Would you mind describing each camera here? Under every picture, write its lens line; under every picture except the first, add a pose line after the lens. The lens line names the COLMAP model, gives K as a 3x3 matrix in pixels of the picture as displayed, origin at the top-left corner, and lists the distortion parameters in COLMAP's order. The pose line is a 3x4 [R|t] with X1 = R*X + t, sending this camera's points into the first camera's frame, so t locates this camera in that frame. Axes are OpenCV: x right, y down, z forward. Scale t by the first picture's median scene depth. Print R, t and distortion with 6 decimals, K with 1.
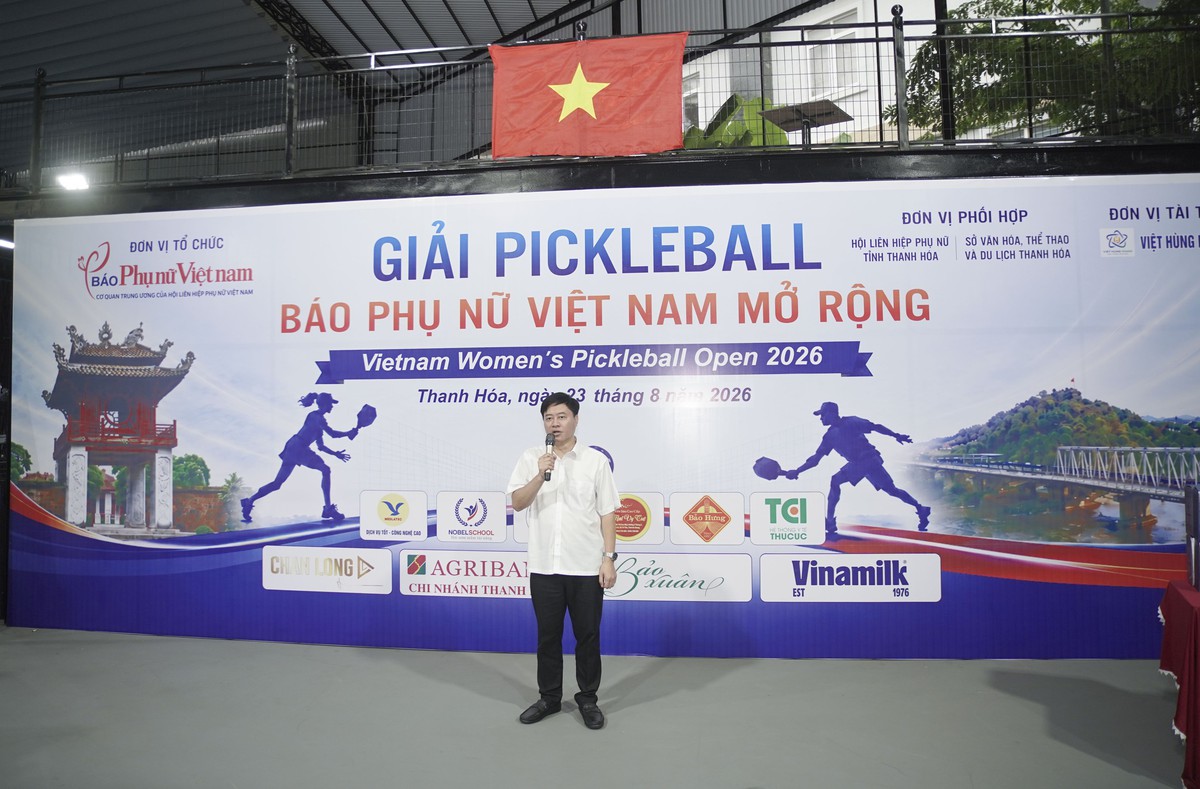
lens RADIAL K [[889.6, 0, 573.2], [0, 889.6, 372.0], [0, 0, 1]] dist [-0.134733, 0.089835]
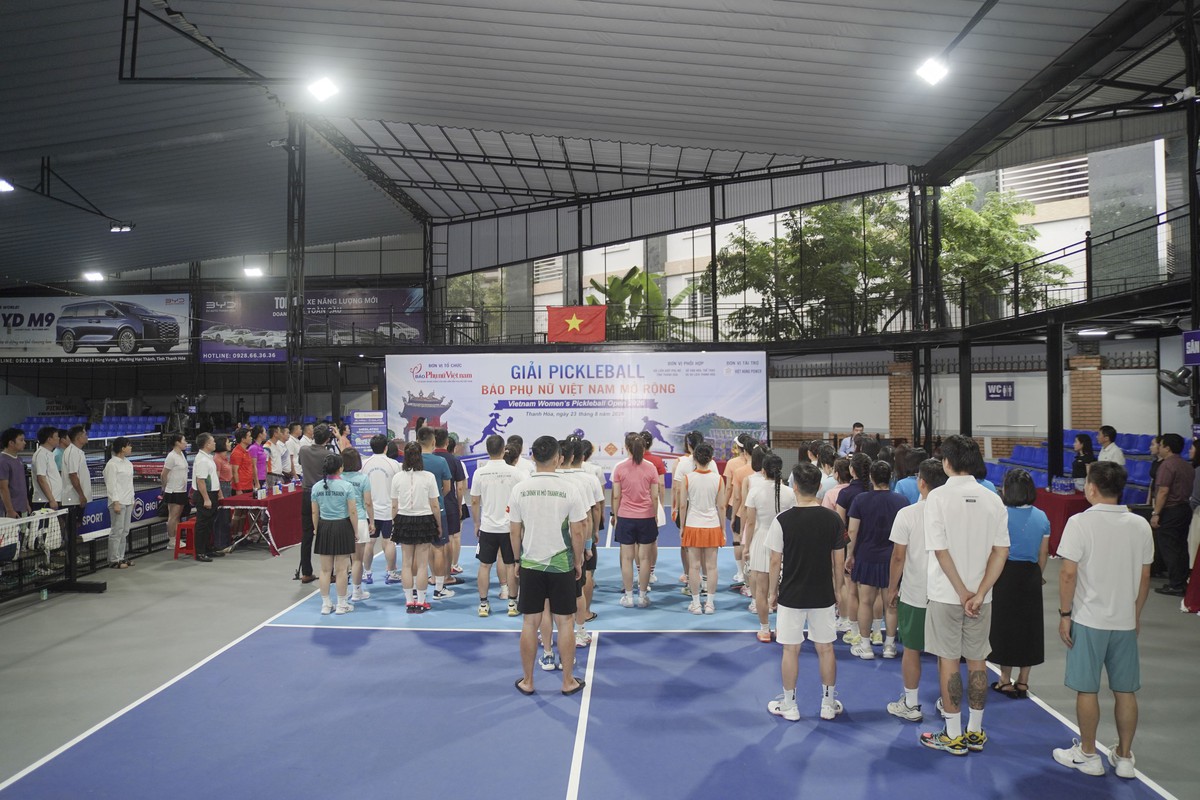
lens RADIAL K [[840.7, 0, 600.0], [0, 840.7, 400.0], [0, 0, 1]] dist [-0.132602, 0.087139]
pose [[0.995711, -0.000355, 0.092516, -0.193041], [-0.004741, 0.998483, 0.054858, -0.203736], [-0.092395, -0.055062, 0.994199, -2.208976]]
